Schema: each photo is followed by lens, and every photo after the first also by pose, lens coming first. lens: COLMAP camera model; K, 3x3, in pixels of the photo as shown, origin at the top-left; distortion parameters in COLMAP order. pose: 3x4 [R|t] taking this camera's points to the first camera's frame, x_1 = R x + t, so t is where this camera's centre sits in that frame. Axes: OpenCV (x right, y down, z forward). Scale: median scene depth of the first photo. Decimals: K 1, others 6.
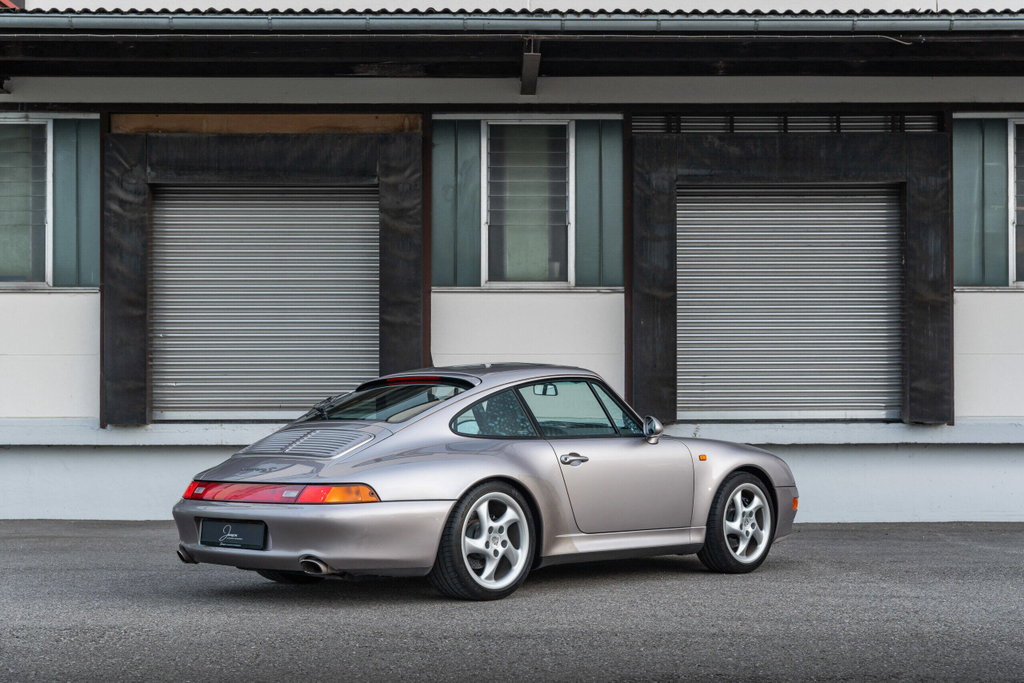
lens RADIAL K [[1508.7, 0, 527.4], [0, 1508.7, 393.0], [0, 0, 1]] dist [0.033559, 0.000000]
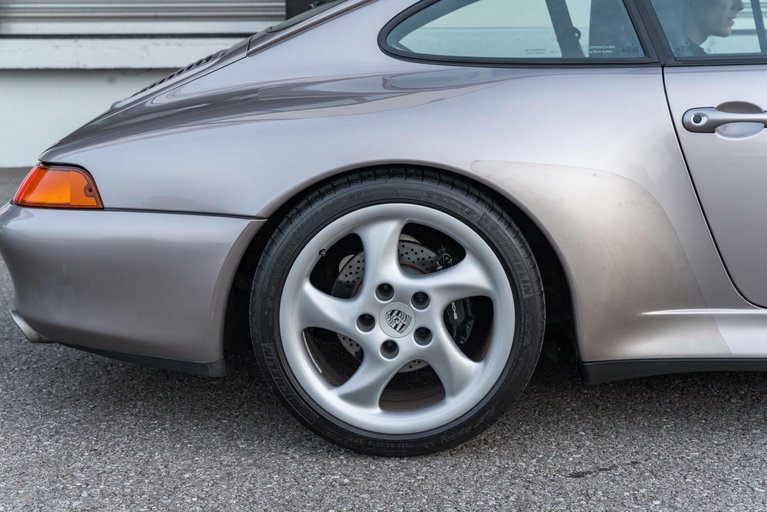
lens RADIAL K [[1130.0, 0, 383.9], [0, 1130.0, 260.4], [0, 0, 1]] dist [0.033559, 0.000000]
pose [[0.999745, -0.004388, -0.022150, -0.036008], [0.008934, 0.977765, 0.209513, 0.010963], [0.020738, -0.209657, 0.977555, 0.422932]]
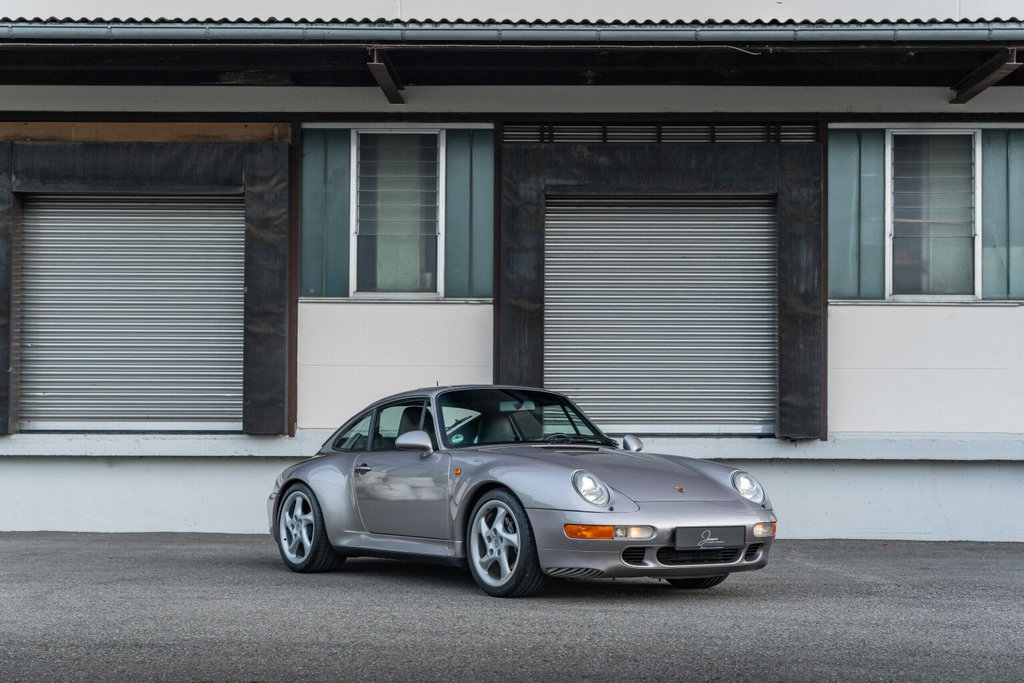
lens RADIAL K [[1558.2, 0, 536.0], [0, 1558.2, 385.2], [0, 0, 1]] dist [0.040423, 0.000000]
pose [[0.999623, 0.005872, -0.026820, 0.120953], [-0.006210, 0.999902, -0.012541, -0.000751], [0.026744, 0.012703, 0.999562, -0.017746]]
